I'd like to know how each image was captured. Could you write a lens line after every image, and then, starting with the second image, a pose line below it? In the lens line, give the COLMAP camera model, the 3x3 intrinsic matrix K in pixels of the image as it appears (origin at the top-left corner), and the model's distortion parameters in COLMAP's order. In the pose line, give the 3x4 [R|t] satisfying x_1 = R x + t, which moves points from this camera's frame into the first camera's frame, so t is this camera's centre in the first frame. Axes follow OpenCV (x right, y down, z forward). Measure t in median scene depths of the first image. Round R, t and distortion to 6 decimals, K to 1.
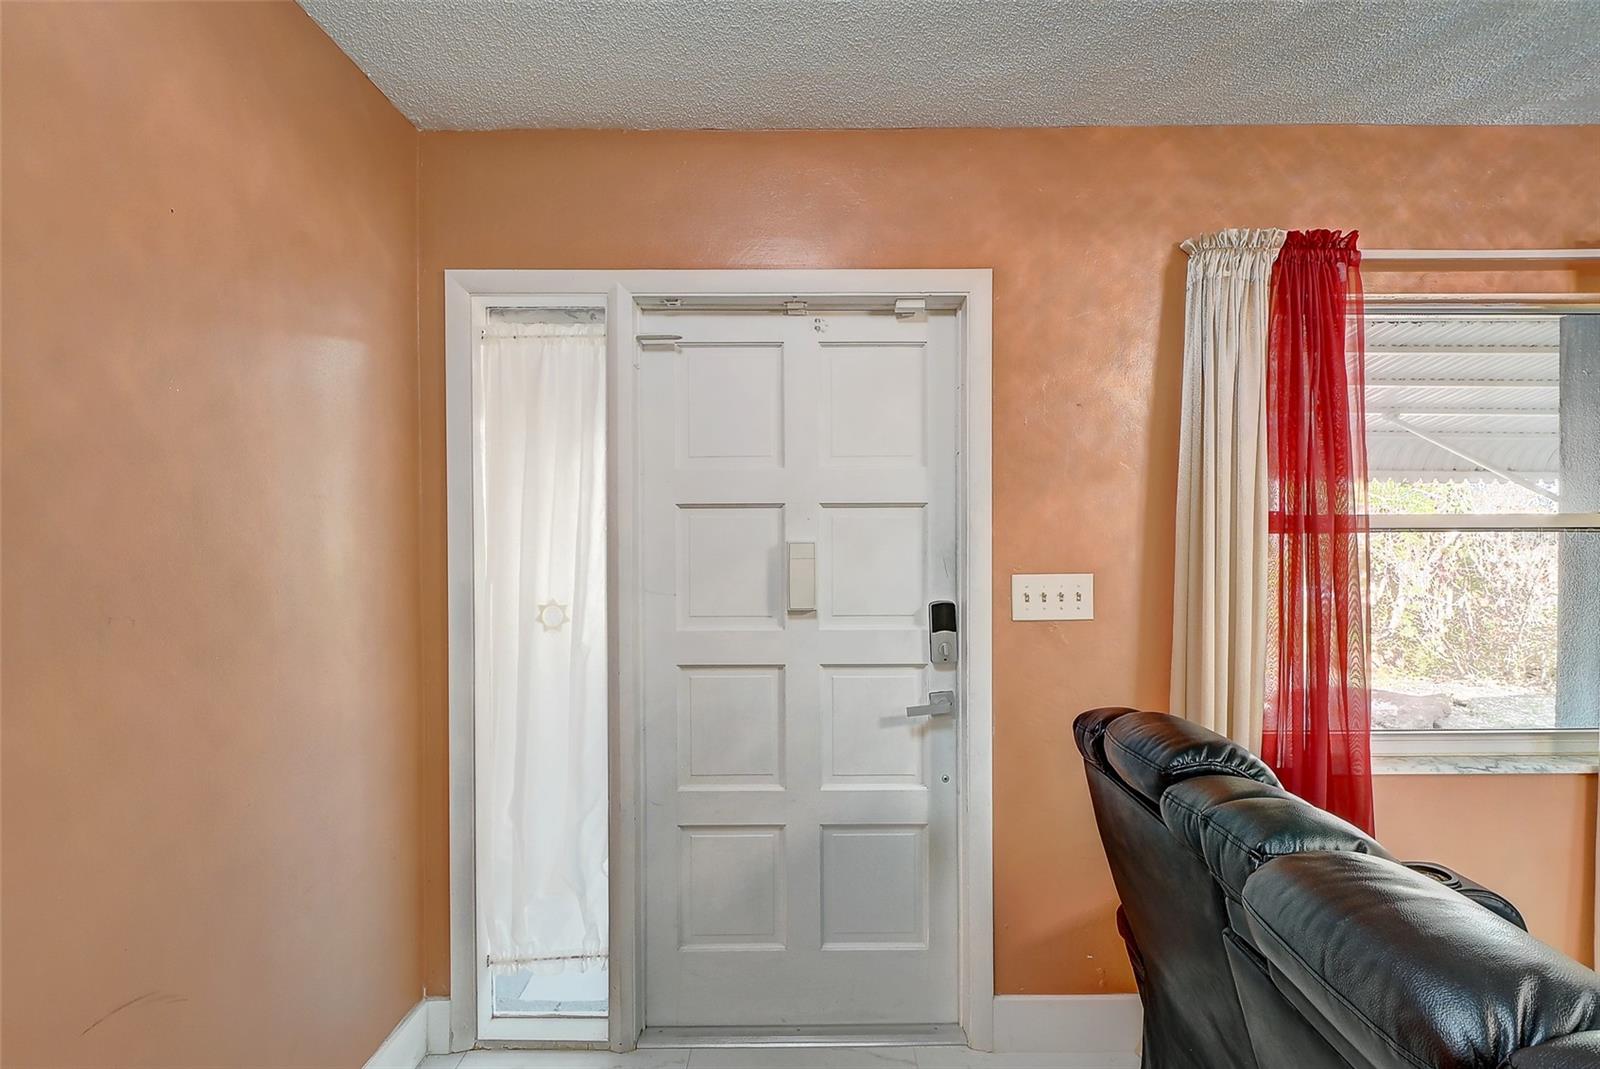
lens RADIAL K [[727.2, 0, 800.9], [0, 727.2, 542.4], [0, 0, 1]] dist [-0.001197, -0.000900]
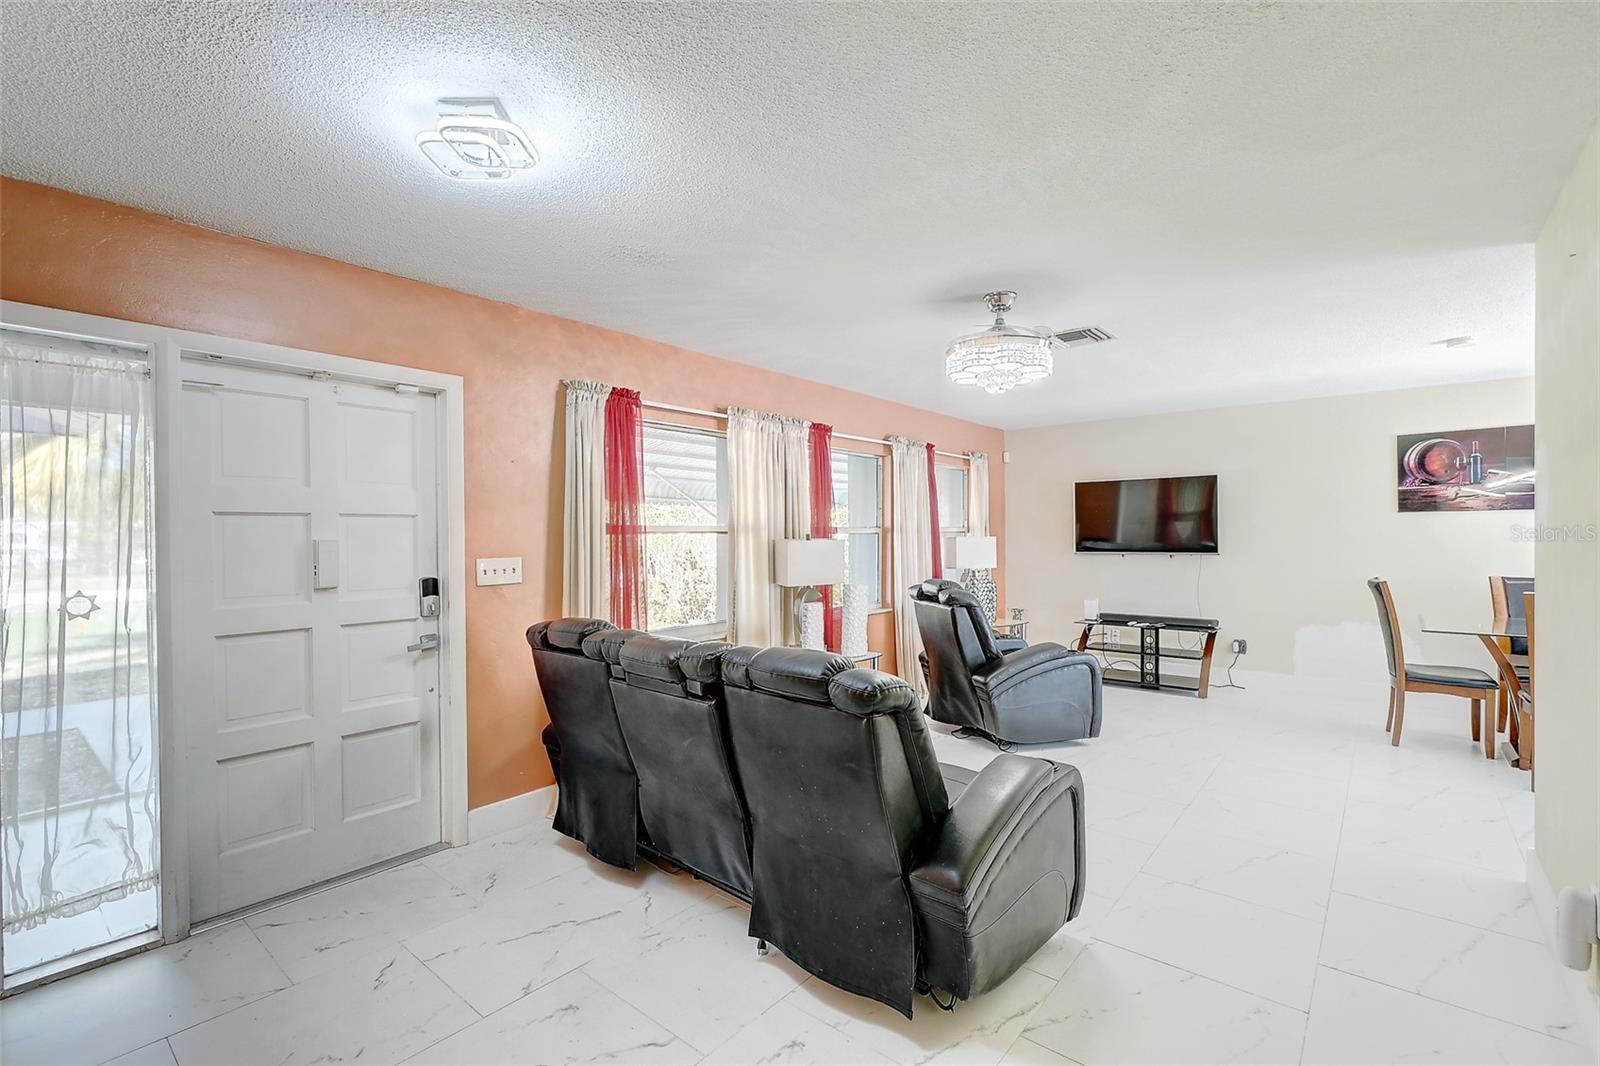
lens RADIAL K [[727.2, 0, 800.9], [0, 727.2, 540.9], [0, 0, 1]] dist [-0.001197, -0.000900]
pose [[0.643829, -0.006402, 0.765143, -0.513004], [0.012164, 0.999924, -0.001869, 0.015368], [-0.765073, 0.010510, 0.643858, -0.663281]]
